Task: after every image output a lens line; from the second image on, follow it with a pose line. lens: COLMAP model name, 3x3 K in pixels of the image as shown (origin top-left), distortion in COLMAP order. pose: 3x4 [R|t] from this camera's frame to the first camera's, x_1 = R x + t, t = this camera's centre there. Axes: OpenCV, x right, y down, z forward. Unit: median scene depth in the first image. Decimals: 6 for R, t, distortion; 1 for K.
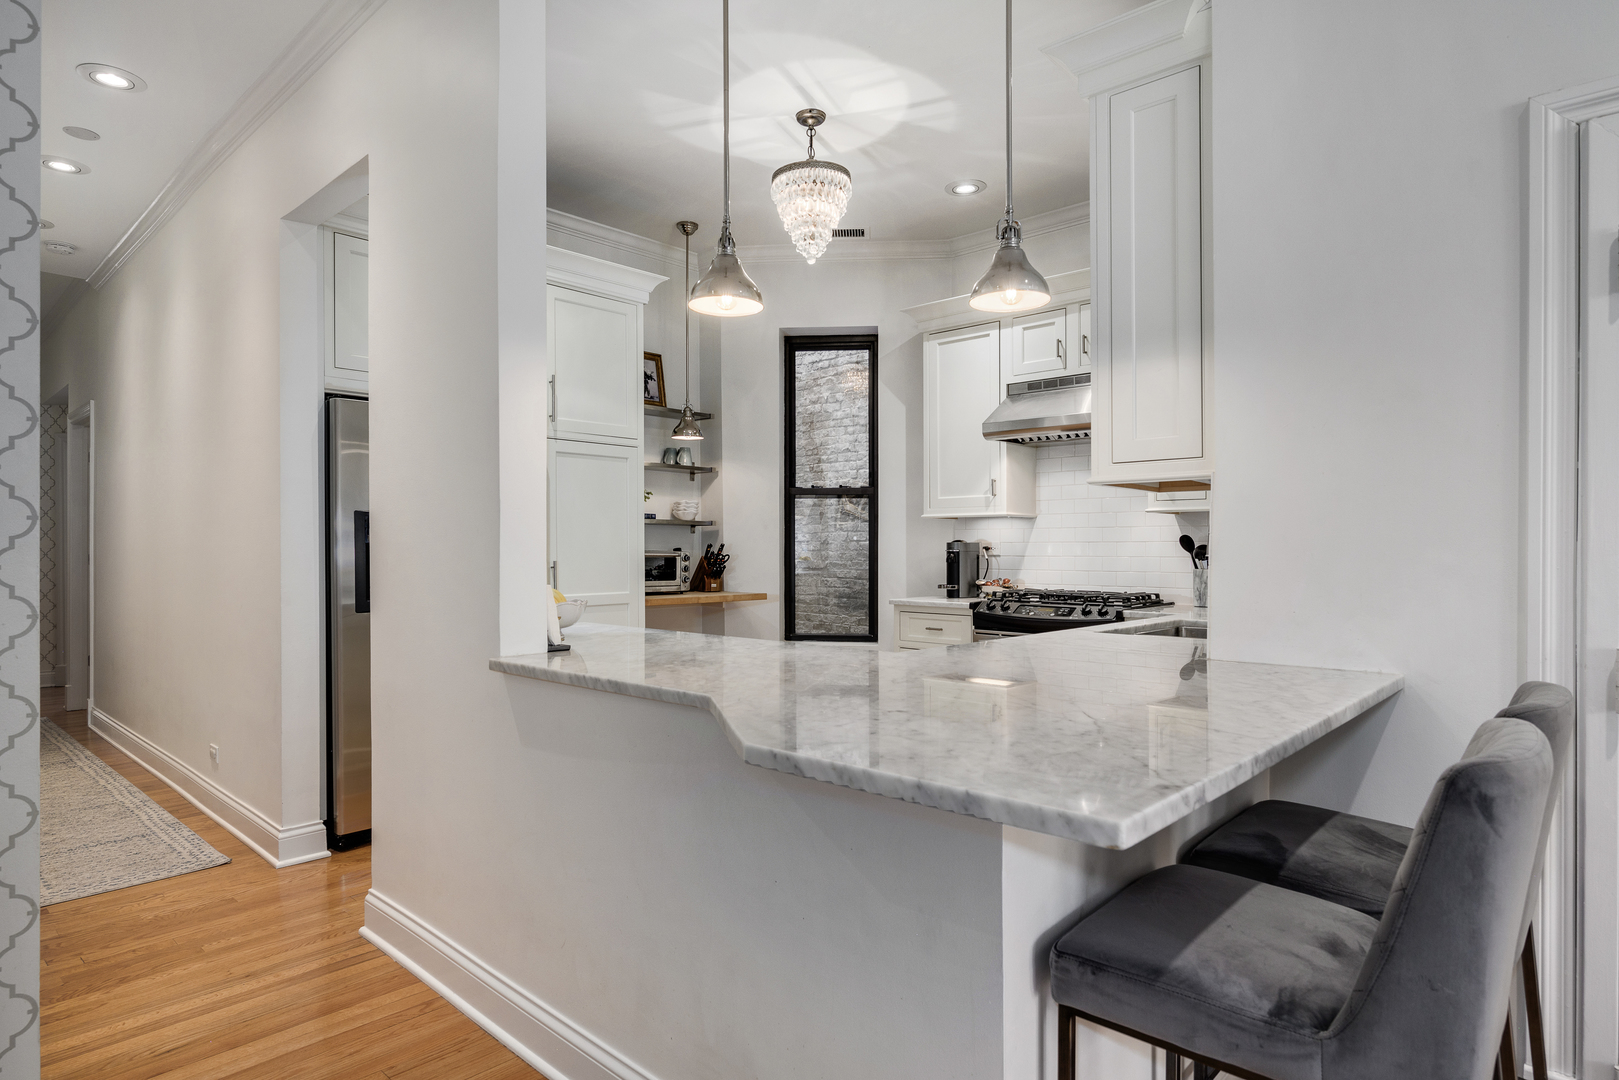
lens RADIAL K [[895.3, 0, 826.6], [0, 895.3, 543.2], [0, 0, 1]] dist [0.002236, -0.001871]
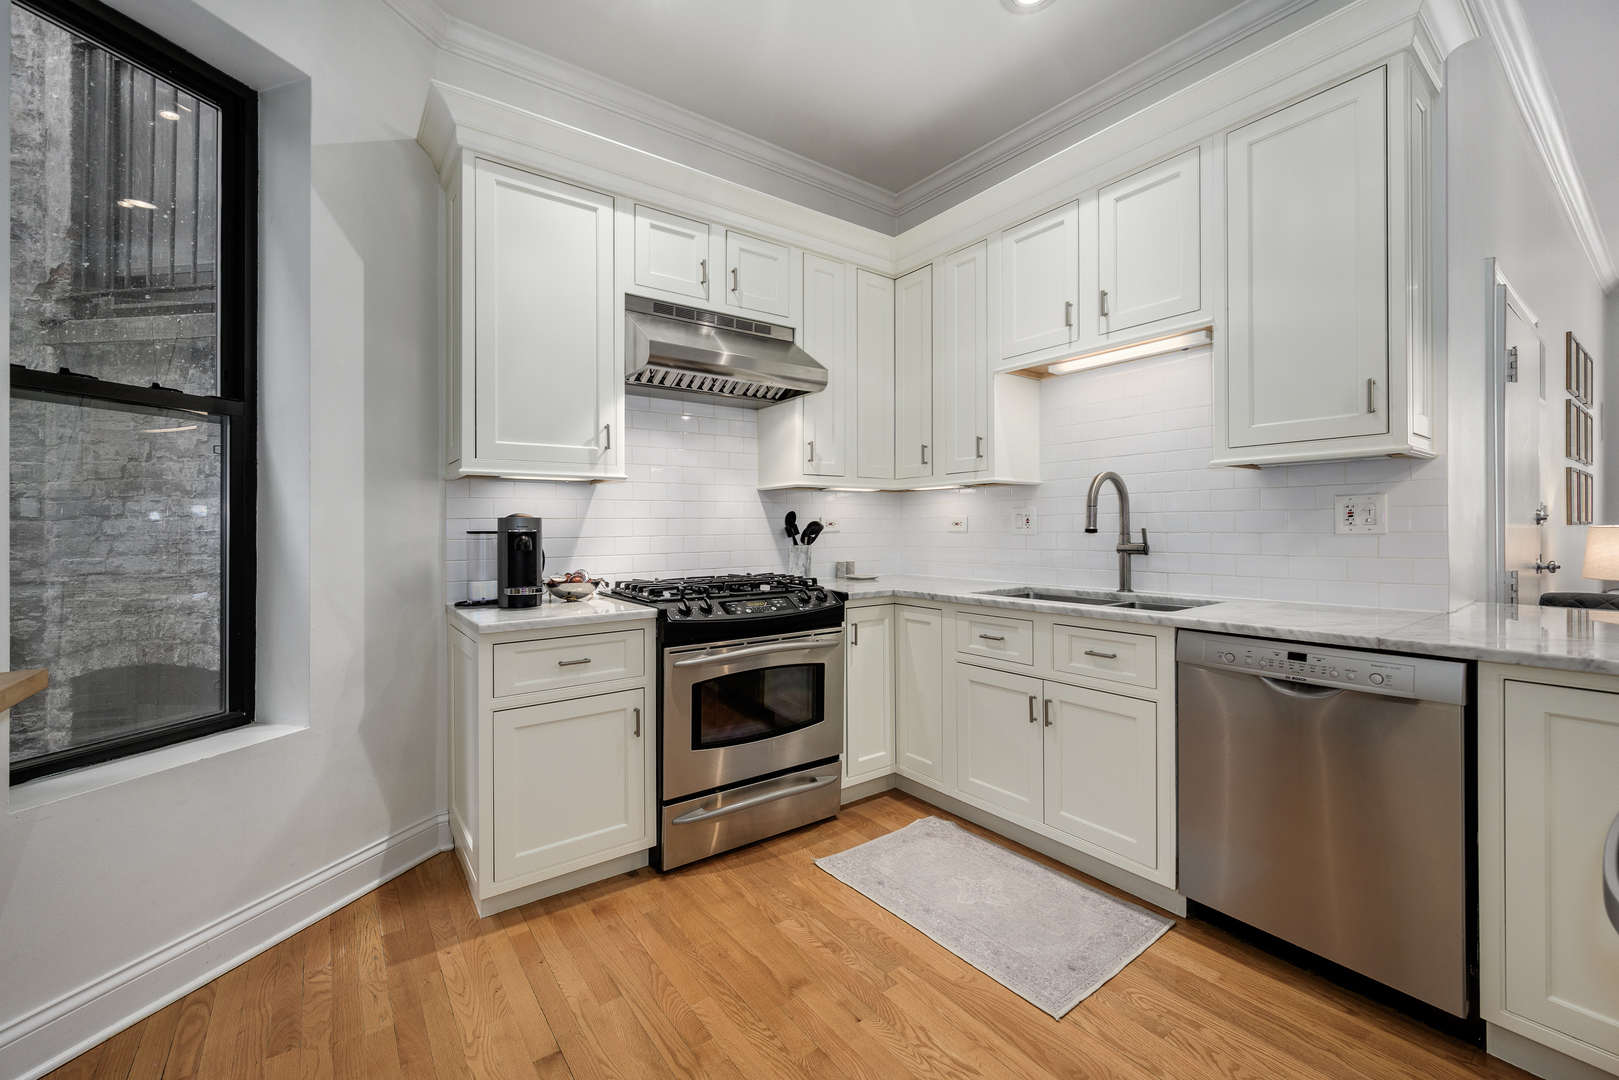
lens RADIAL K [[654.6, 0, 778.4], [0, 654.6, 522.5], [0, 0, 1]] dist [0.001099, 0.000458]
pose [[0.203606, 0.004766, 0.979041, -0.360336], [0.001898, 0.999984, -0.005263, 0.007168], [-0.979051, 0.002930, 0.203594, 1.019688]]
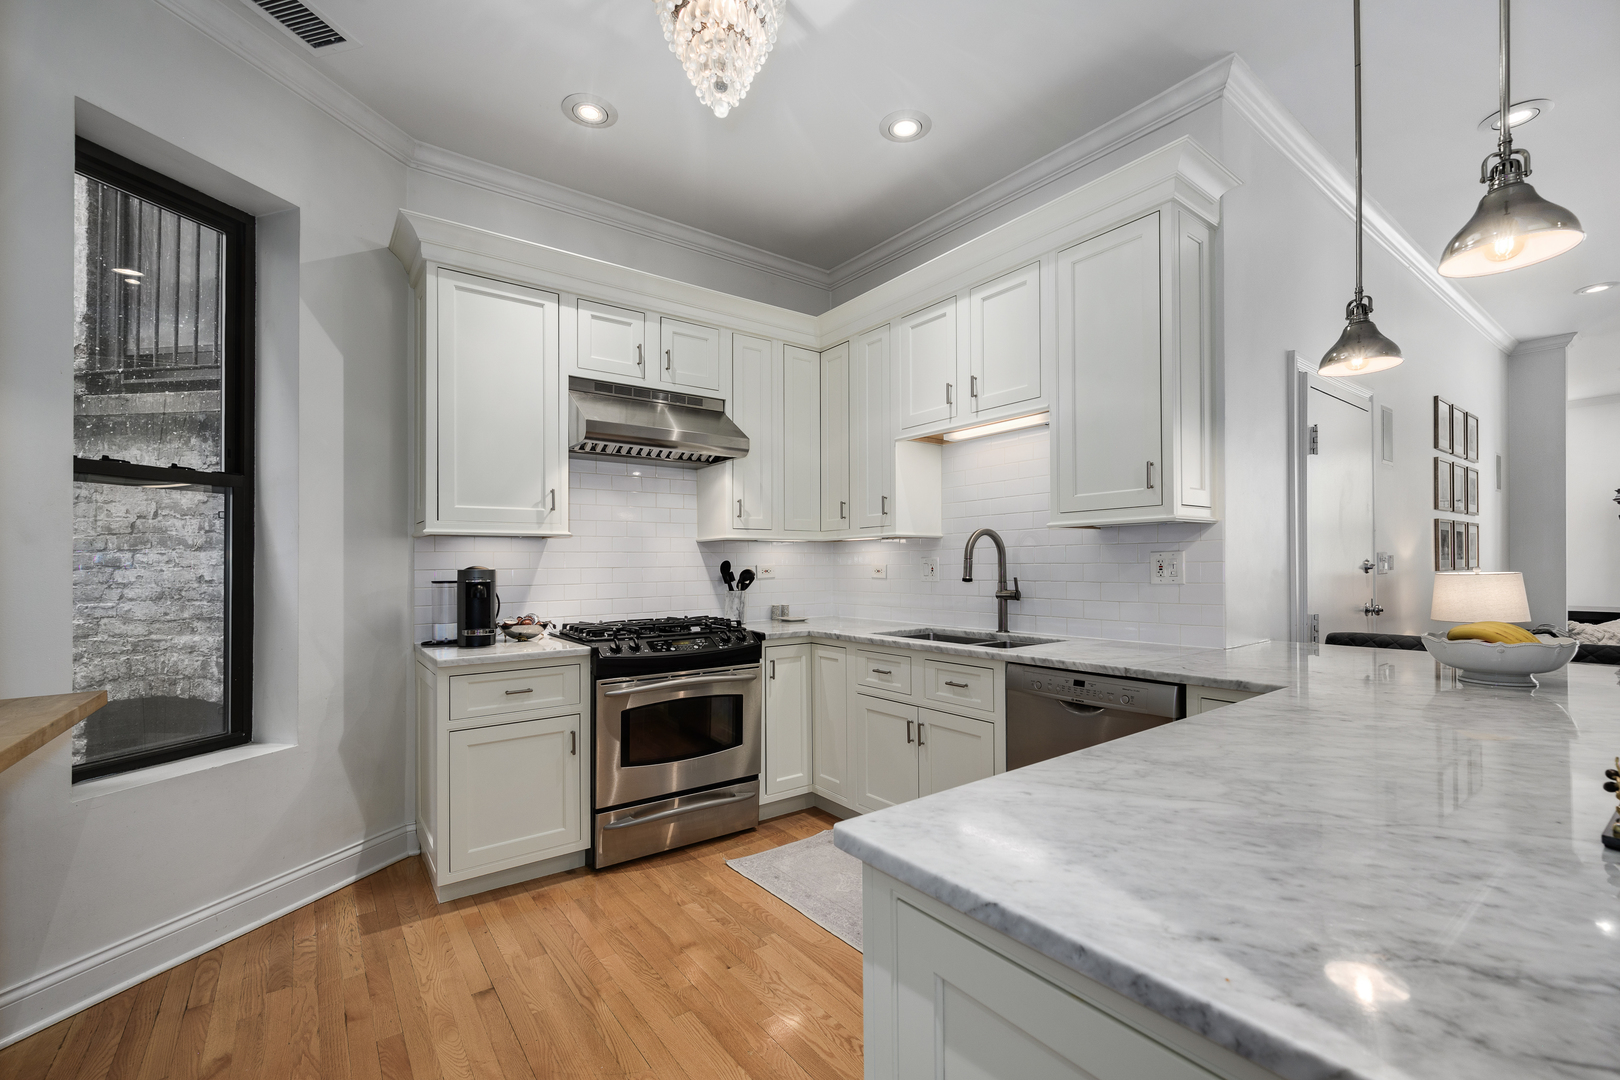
lens RADIAL K [[686.7, 0, 780.5], [0, 686.7, 556.7], [0, 0, 1]] dist [0.003110, -0.000462]
pose [[0.204891, 0.009627, 0.978737, -0.484648], [0.003150, 0.999940, -0.010495, -0.006742], [-0.978780, 0.005233, 0.204848, 0.895302]]
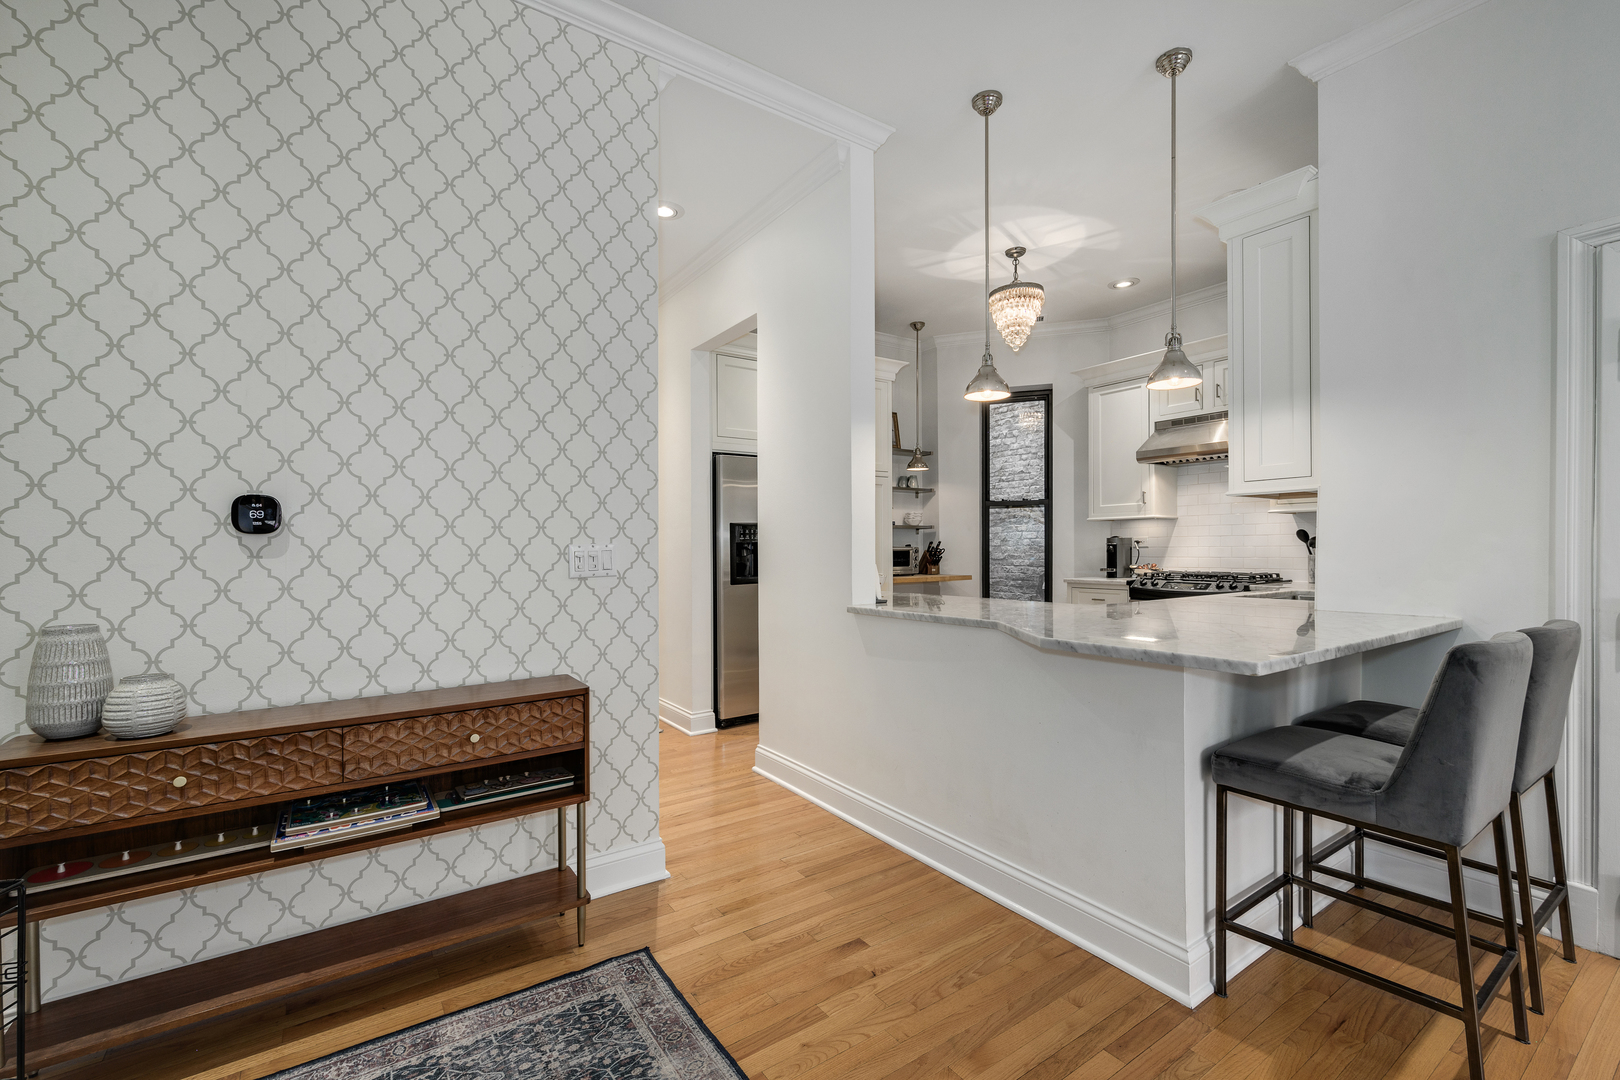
lens RADIAL K [[686.7, 0, 824.8], [0, 686.7, 557.1], [0, 0, 1]] dist [0.003110, -0.000462]
pose [[0.974028, -0.007255, -0.226310, -0.071298], [0.011849, 0.999750, 0.018948, 0.005035], [0.226116, -0.021138, 0.973871, -0.192637]]
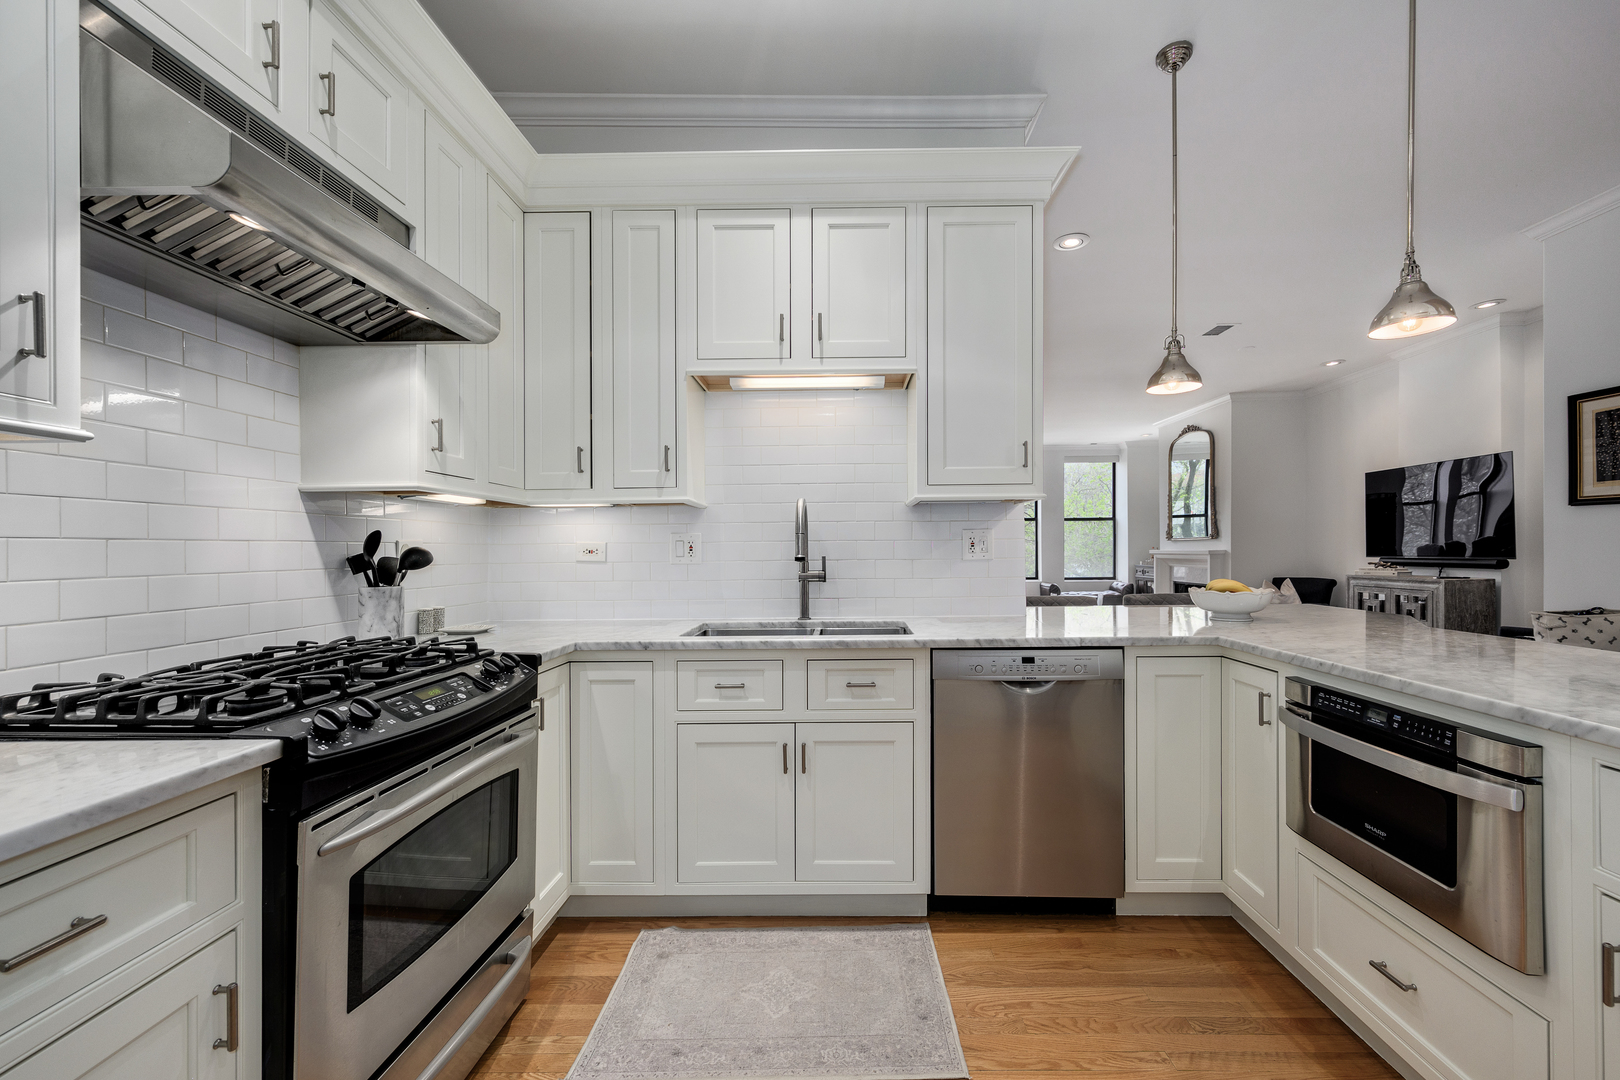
lens RADIAL K [[686.7, 0, 823.9], [0, 686.7, 550.4], [0, 0, 1]] dist [0.003110, -0.000462]
pose [[-0.678412, 0.004210, 0.734670, -0.156151], [0.003425, 0.999991, -0.002569, 0.006182], [-0.734674, 0.000774, -0.678420, 1.279383]]
